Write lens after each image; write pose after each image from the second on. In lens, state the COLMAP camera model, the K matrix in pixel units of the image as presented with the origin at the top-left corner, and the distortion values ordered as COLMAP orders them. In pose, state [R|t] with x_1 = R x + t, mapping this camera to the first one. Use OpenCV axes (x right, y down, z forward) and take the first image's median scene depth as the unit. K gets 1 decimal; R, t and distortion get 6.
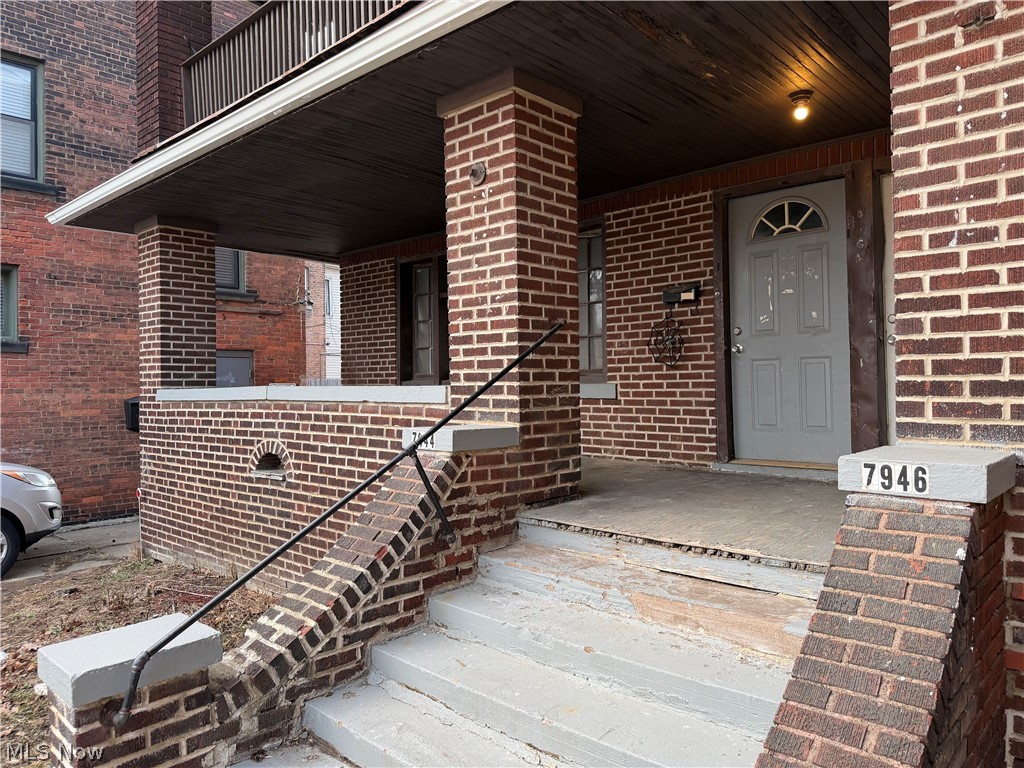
lens RADIAL K [[715.9, 0, 507.1], [0, 715.9, 377.1], [0, 0, 1]] dist [0.137680, -0.206601]
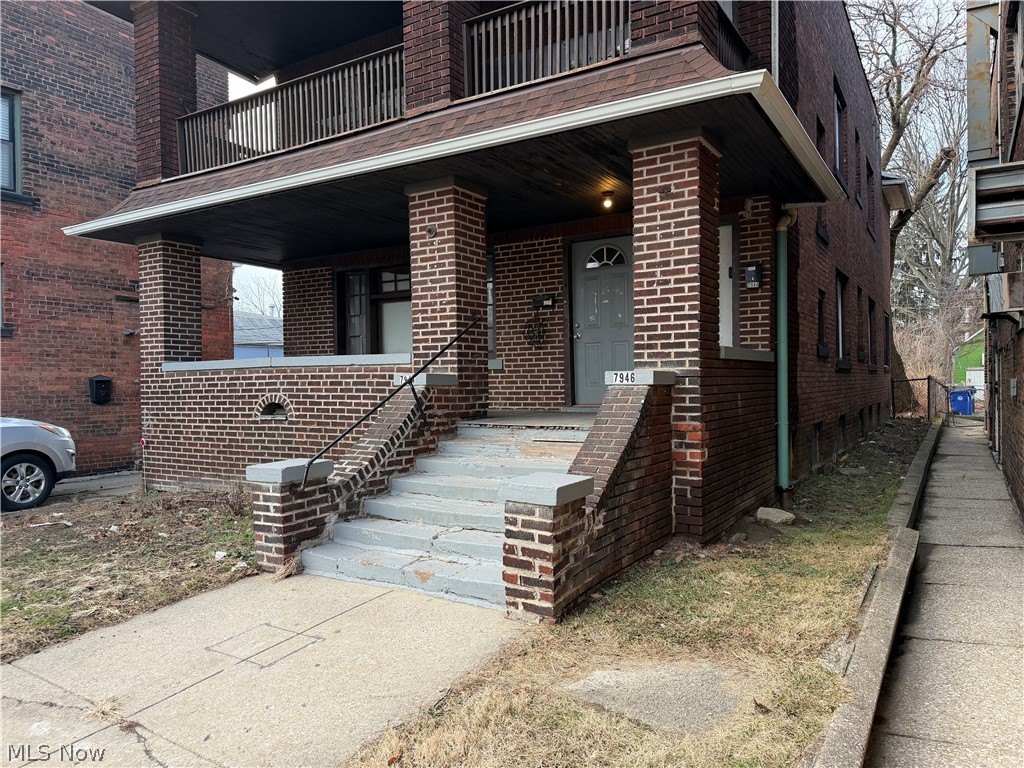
lens RADIAL K [[702.0, 0, 512.0], [0, 702.0, 384.0], [0, 0, 1]] dist [0.154922, -0.222723]
pose [[0.981324, -0.002469, 0.192345, -0.133824], [0.000080, 0.999923, 0.012424, 0.050661], [-0.192361, -0.012177, 0.981249, -0.540380]]
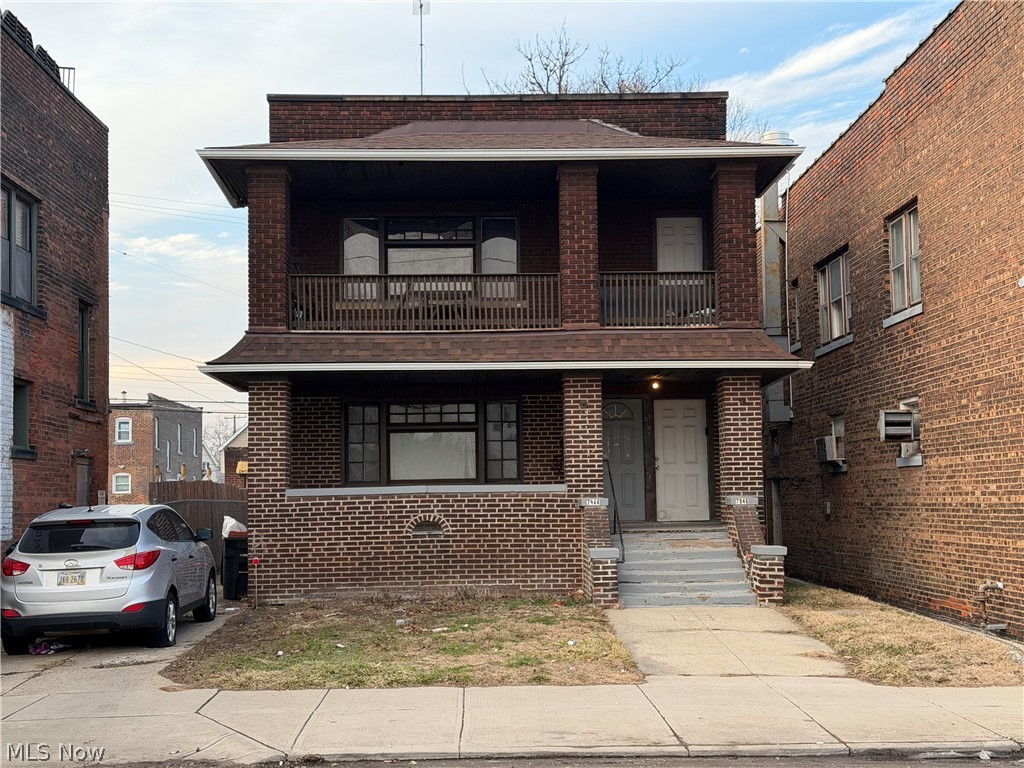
lens RADIAL K [[1398.8, 0, 512.0], [0, 1398.8, 384.0], [0, 0, 1]] dist [0.145362, 0.046869]
pose [[0.709196, 0.056078, 0.702778, -2.874664], [0.000321, 0.996806, -0.079863, 0.041999], [-0.705011, 0.056864, 0.706913, -1.834554]]
